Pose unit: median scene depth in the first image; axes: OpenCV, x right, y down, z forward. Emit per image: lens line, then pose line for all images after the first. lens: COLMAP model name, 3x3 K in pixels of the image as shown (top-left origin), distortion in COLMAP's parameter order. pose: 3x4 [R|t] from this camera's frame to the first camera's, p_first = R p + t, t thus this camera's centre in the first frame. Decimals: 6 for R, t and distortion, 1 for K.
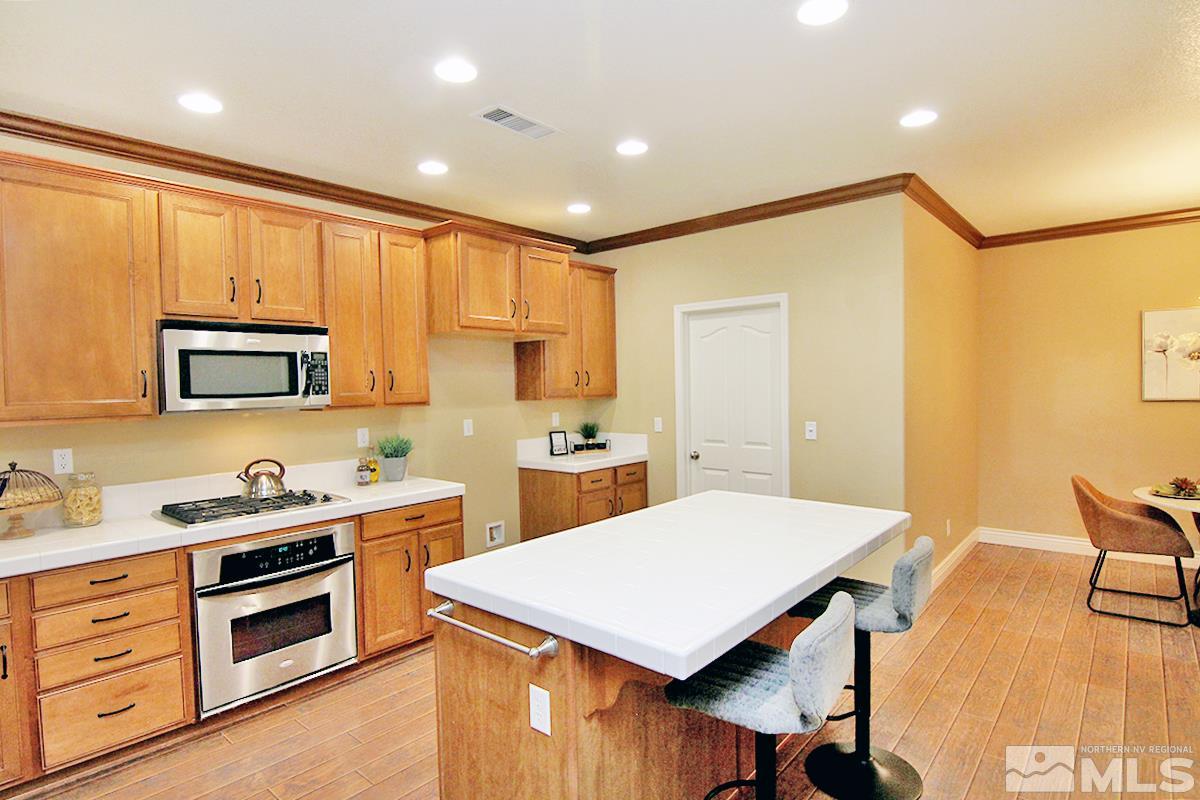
lens RADIAL K [[622.3, 0, 603.1], [0, 622.3, 400.3], [0, 0, 1]] dist [-0.013246, -0.005532]
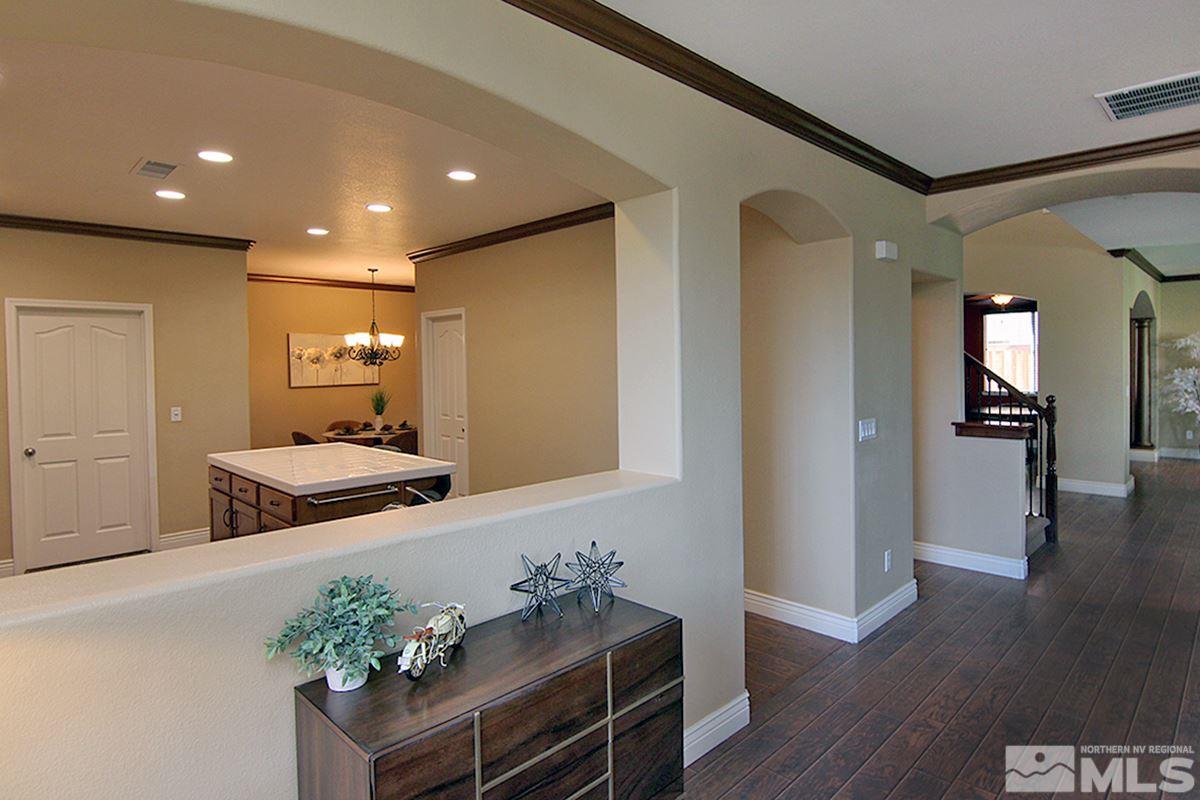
lens RADIAL K [[665.1, 0, 630.4], [0, 665.1, 373.7], [0, 0, 1]] dist [-0.016737, -0.003148]
pose [[0.050695, 0.001125, 0.998714, -0.895273], [0.038834, 0.999241, -0.003096, 0.004864], [-0.997959, 0.038941, 0.050612, -0.007955]]
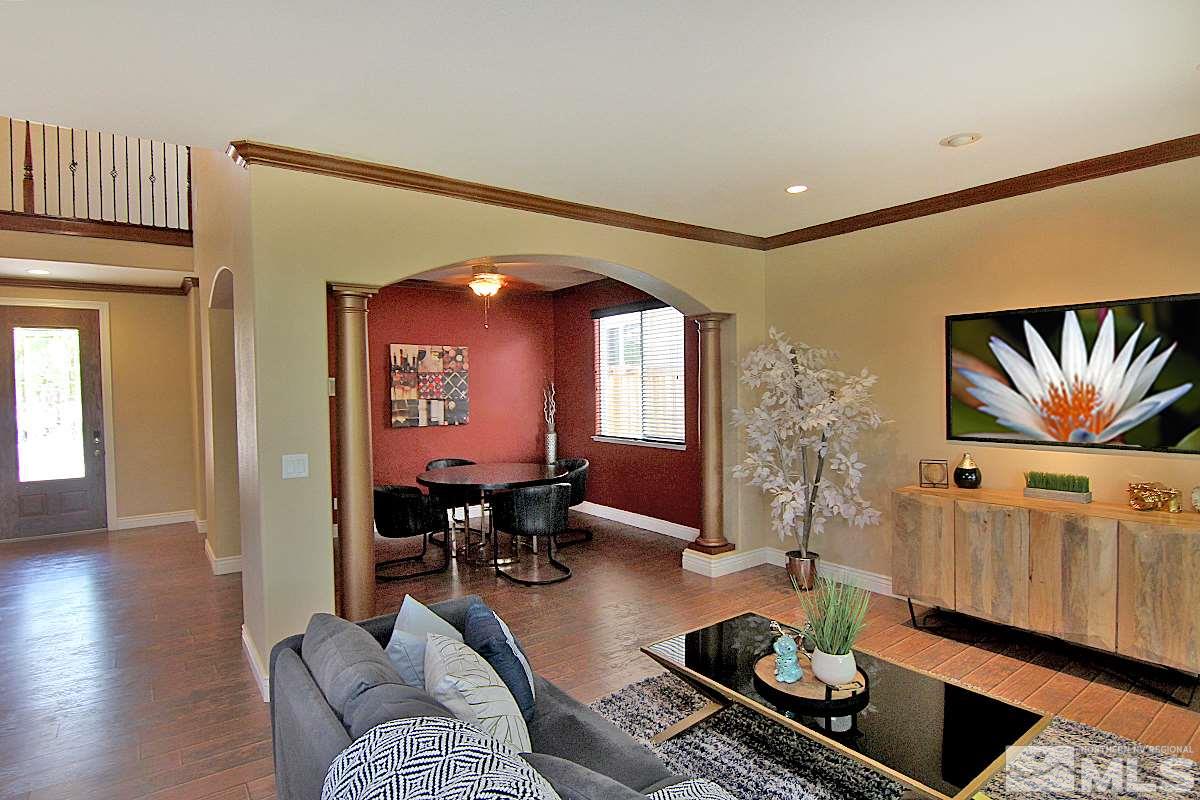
lens RADIAL K [[622.3, 0, 597.7], [0, 622.3, 404.2], [0, 0, 1]] dist [-0.013246, -0.005532]
pose [[0.220124, -0.017115, 0.975322, 0.137428], [0.036010, 0.999307, 0.009409, 0.024333], [-0.974807, 0.033050, 0.220588, -1.541061]]
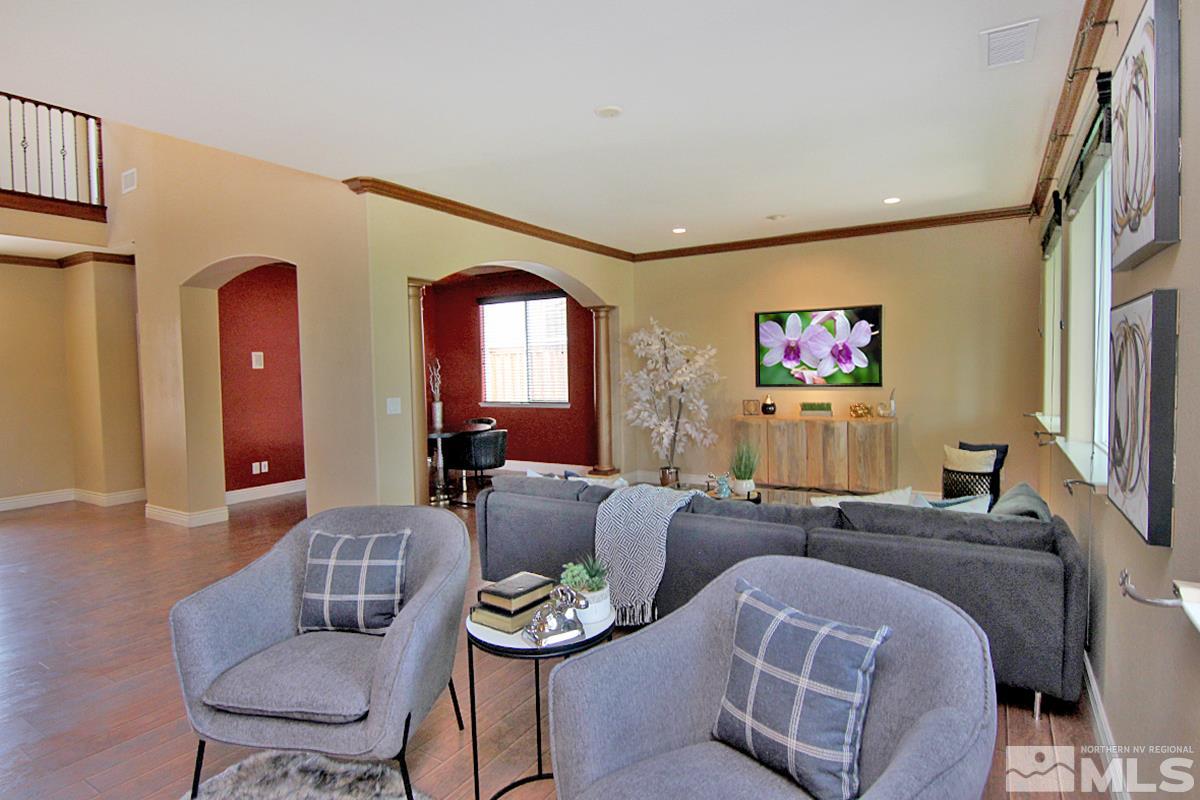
lens RADIAL K [[622.3, 0, 604.8], [0, 622.3, 395.3], [0, 0, 1]] dist [-0.013246, -0.005532]
pose [[-0.170420, -0.024029, 0.985078, -0.256839], [0.049536, 0.998230, 0.032920, 0.052429], [-0.984126, 0.054407, -0.168928, -1.244209]]
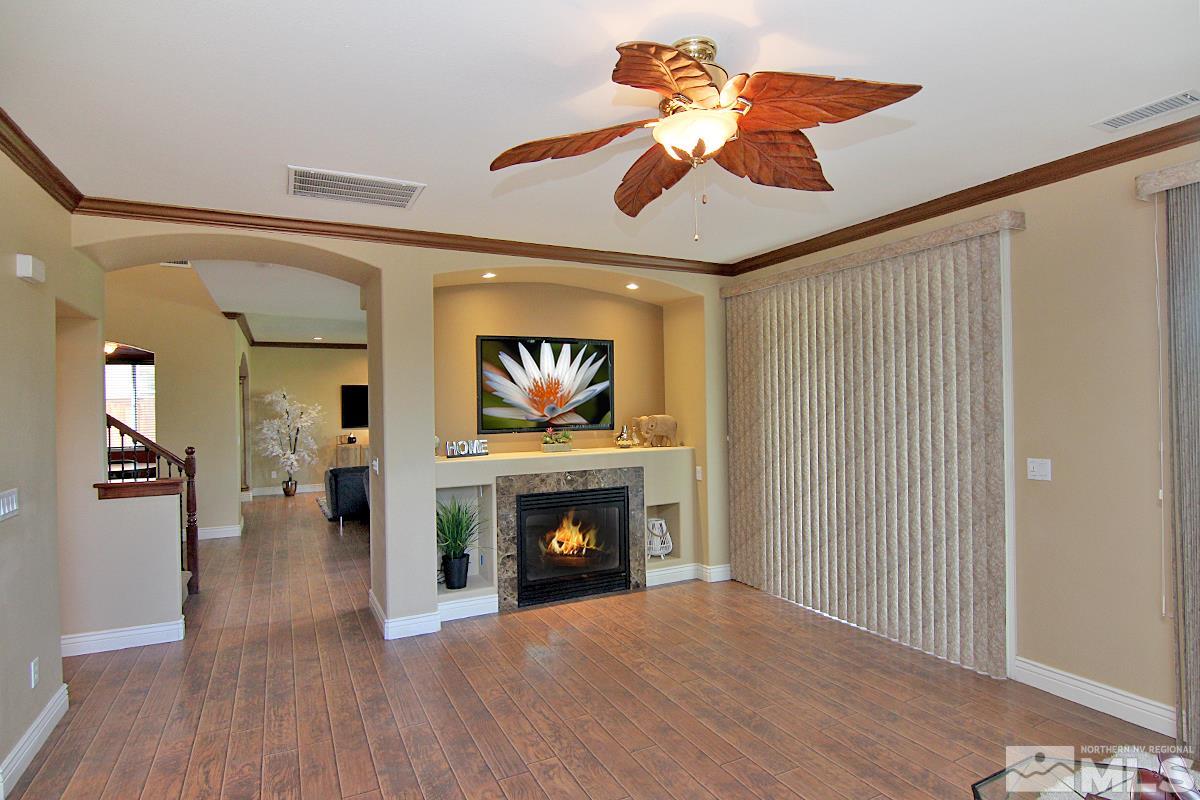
lens RADIAL K [[622.3, 0, 594.3], [0, 622.3, 400.9], [0, 0, 1]] dist [-0.013246, -0.005532]
pose [[-0.924780, 0.038088, 0.378592, -0.769658], [0.046462, 0.998835, 0.013004, 0.005775], [-0.377655, 0.029616, -0.925472, 0.056285]]
